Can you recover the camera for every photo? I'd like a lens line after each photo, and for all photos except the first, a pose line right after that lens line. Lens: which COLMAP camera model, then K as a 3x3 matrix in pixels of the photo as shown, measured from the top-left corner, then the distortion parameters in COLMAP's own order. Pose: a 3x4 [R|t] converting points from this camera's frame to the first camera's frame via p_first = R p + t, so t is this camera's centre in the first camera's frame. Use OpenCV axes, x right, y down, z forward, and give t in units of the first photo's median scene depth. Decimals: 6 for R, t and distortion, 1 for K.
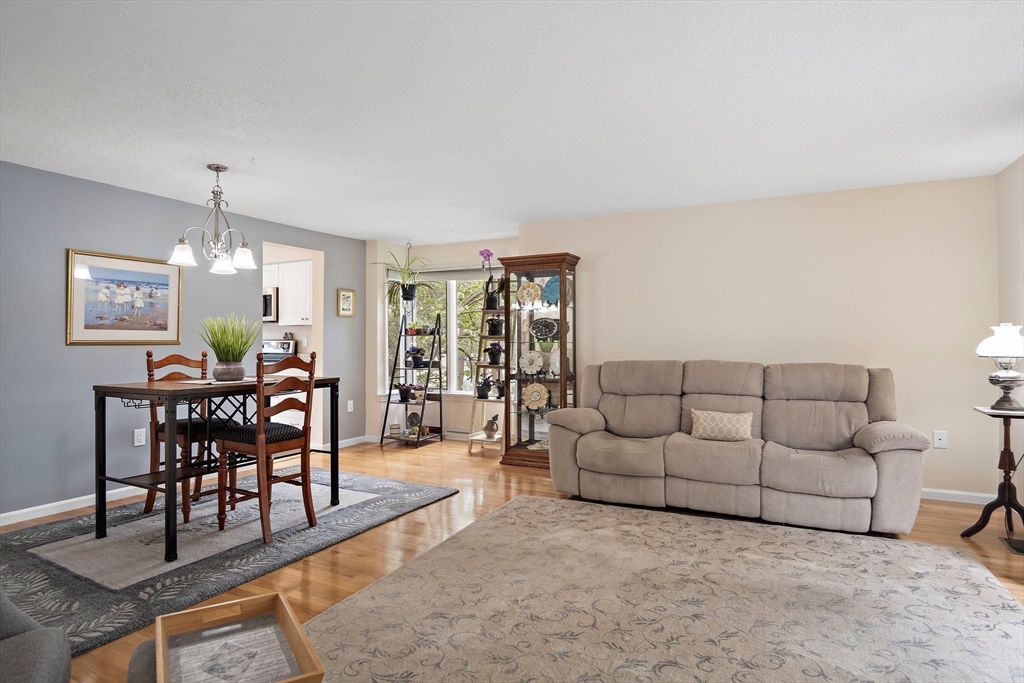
lens RADIAL K [[558.8, 0, 476.6], [0, 558.8, 337.5], [0, 0, 1]] dist [-0.020988, 0.001218]
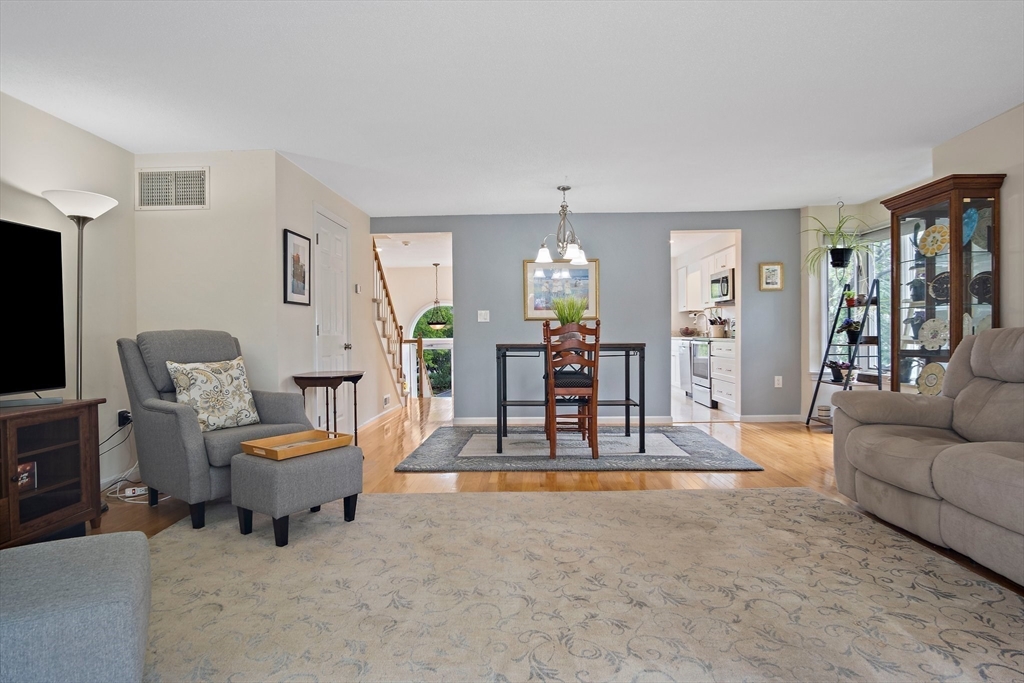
lens RADIAL K [[517.4, 0, 512.0], [0, 517.4, 341.5], [0, 0, 1]] dist [-0.001366, 0.000778]
pose [[0.479043, 0.013739, -0.877684, 0.558613], [0.013177, 0.999652, 0.022841, 0.040375], [0.877693, -0.022507, 0.478695, 0.248629]]
